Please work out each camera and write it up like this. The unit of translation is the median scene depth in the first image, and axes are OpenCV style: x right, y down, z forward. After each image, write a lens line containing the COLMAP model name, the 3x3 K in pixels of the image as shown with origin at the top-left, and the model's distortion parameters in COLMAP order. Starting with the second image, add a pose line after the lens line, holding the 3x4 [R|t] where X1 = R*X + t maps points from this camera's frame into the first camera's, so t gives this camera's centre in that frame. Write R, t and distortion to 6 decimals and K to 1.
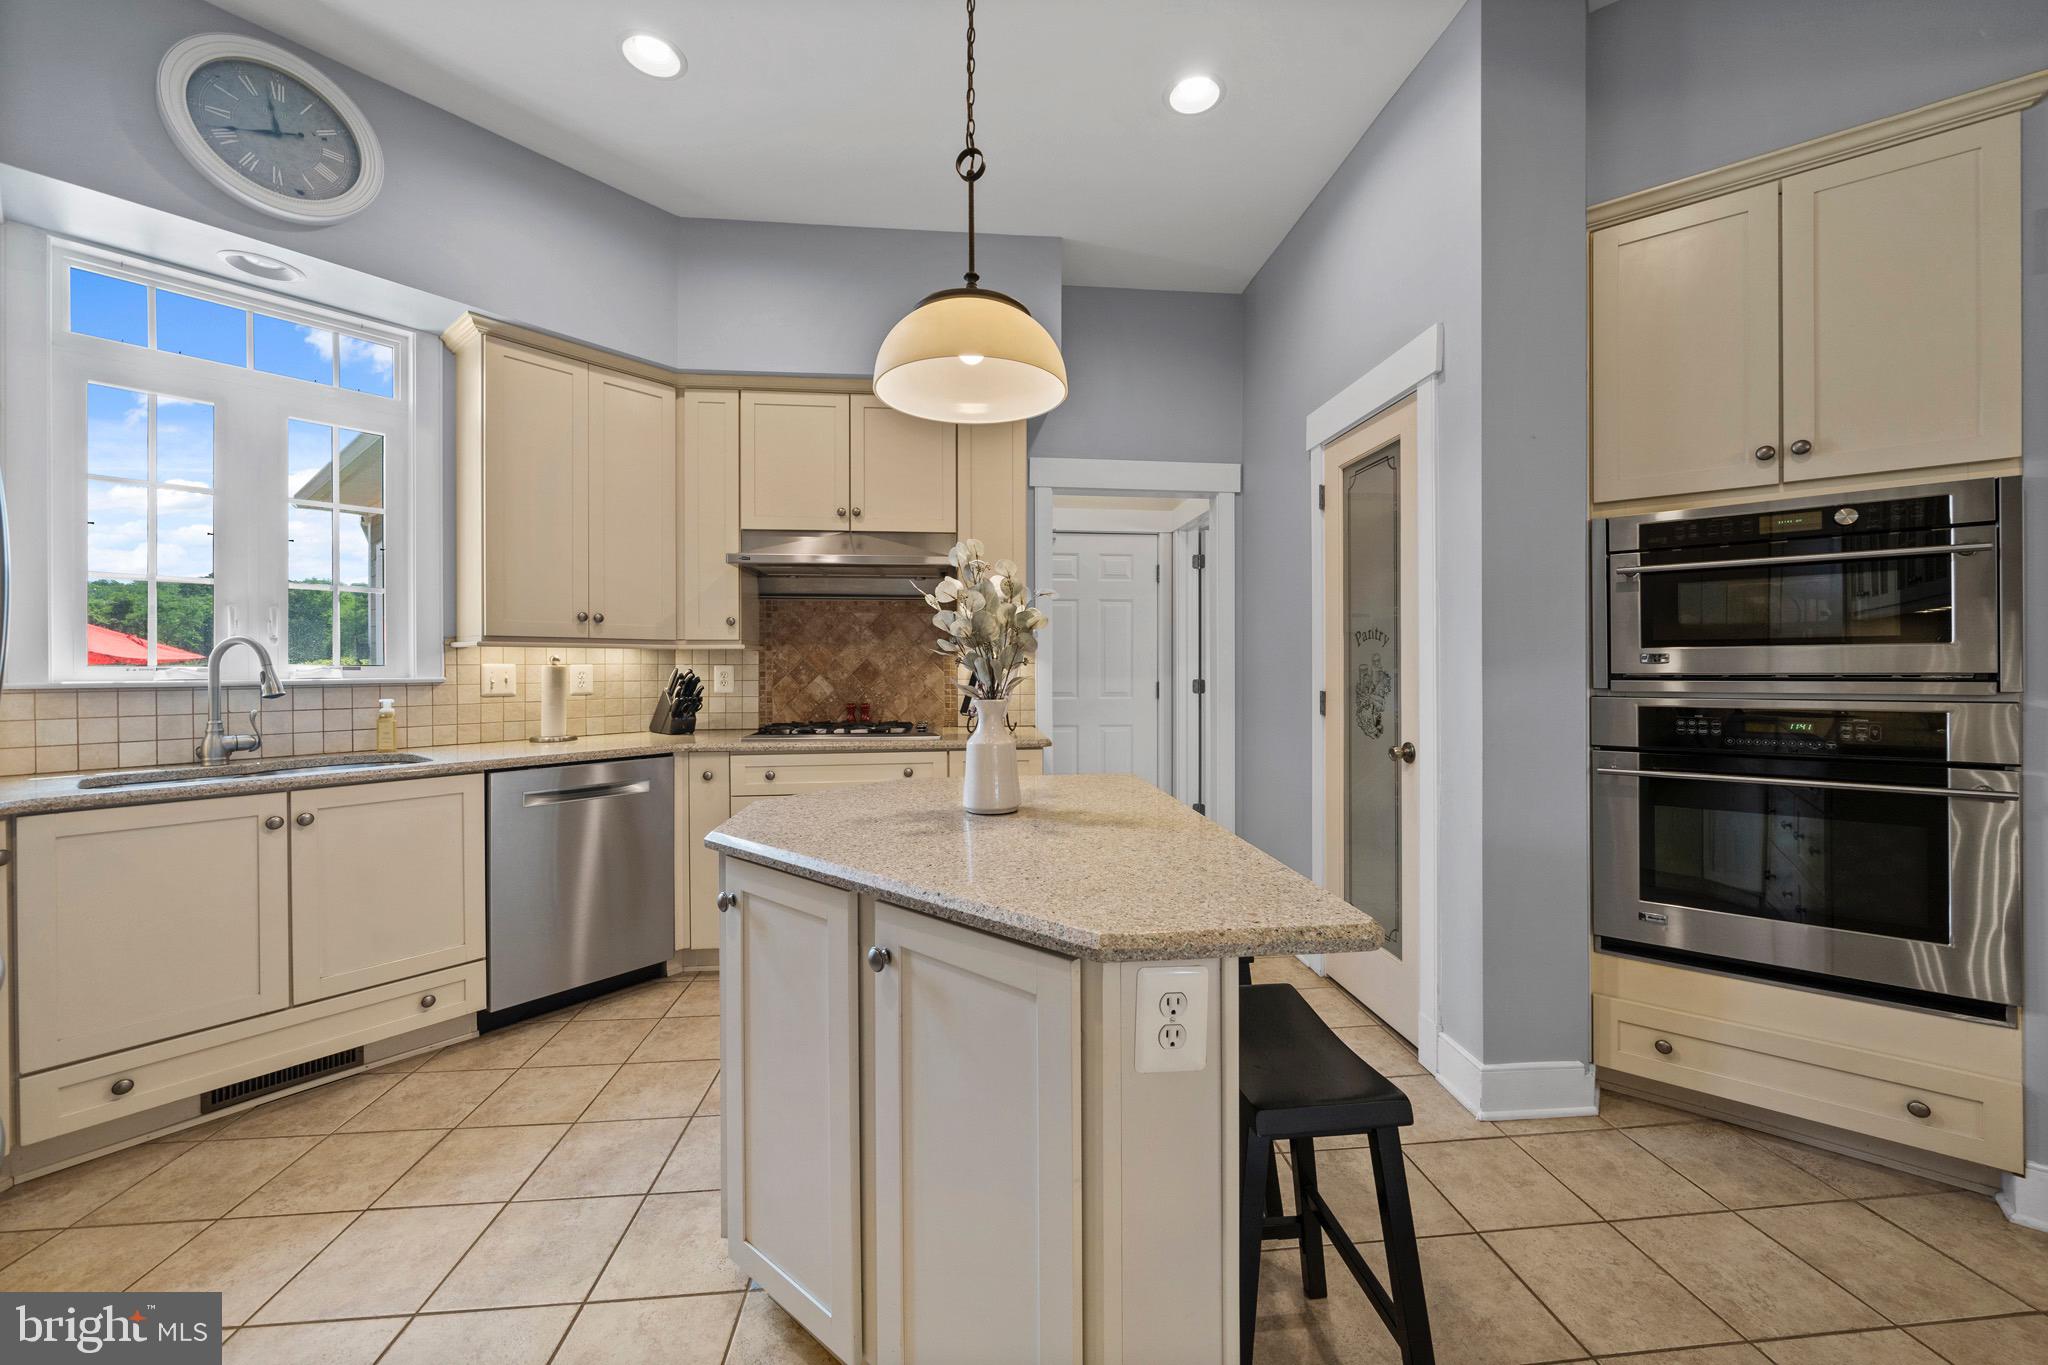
lens RADIAL K [[775.5, 0, 1029.4], [0, 775.5, 666.0], [0, 0, 1]] dist [-0.000795, -0.000095]
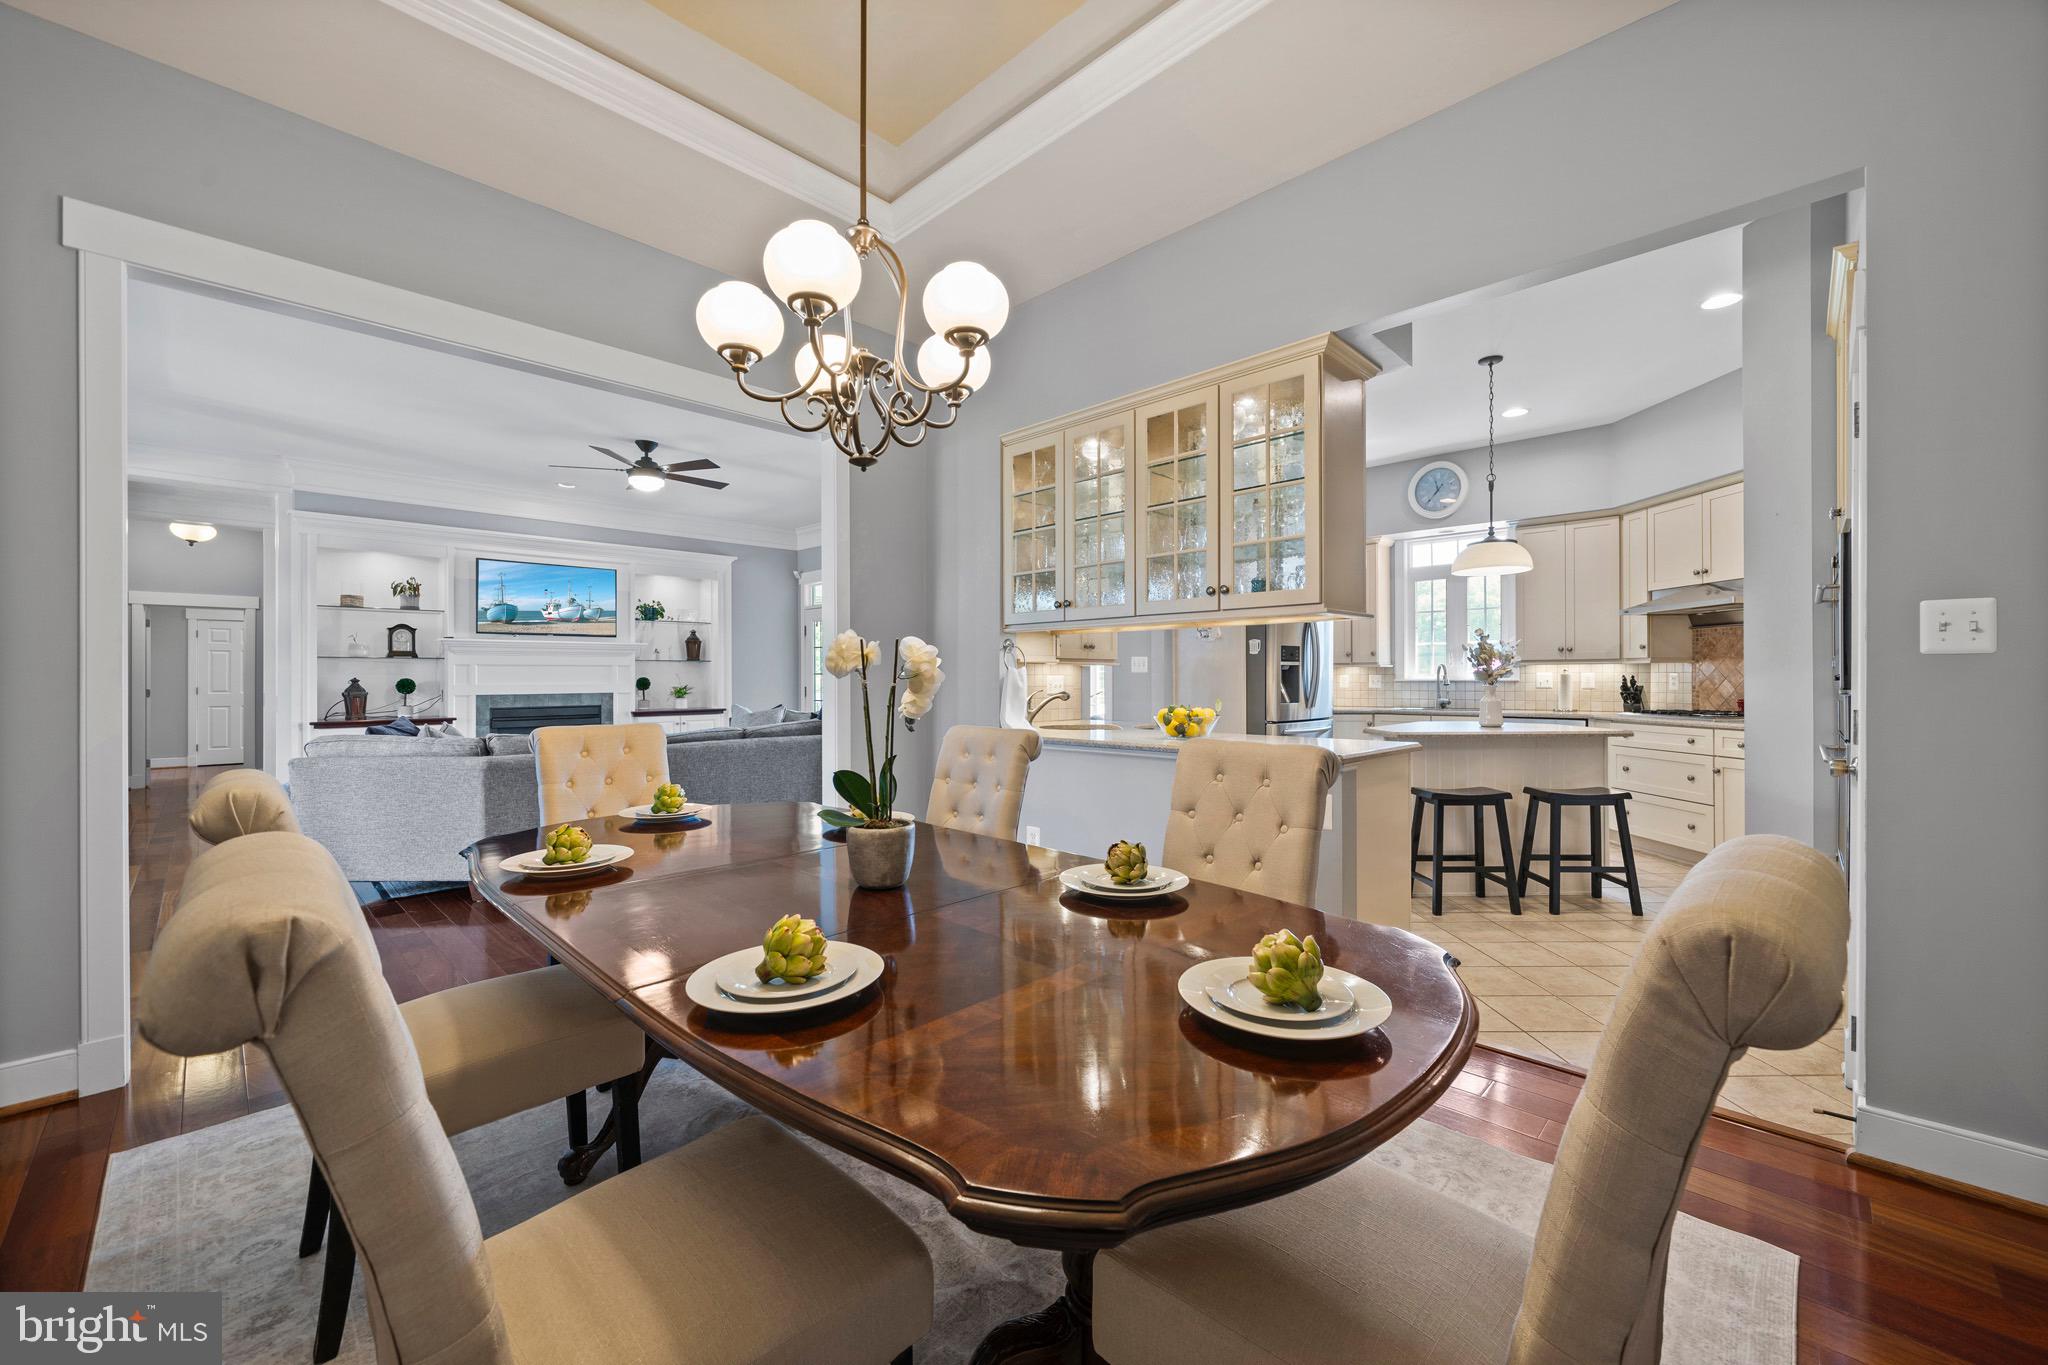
lens RADIAL K [[800.3, 0, 1034.3], [0, 800.3, 678.8], [0, 0, 1]] dist [-0.002591, -0.000143]
pose [[-0.088244, 0.002363, -0.996096, 1.614428], [0.001136, 0.999997, 0.002271, 0.007031], [0.996098, -0.000931, -0.088246, -0.181903]]
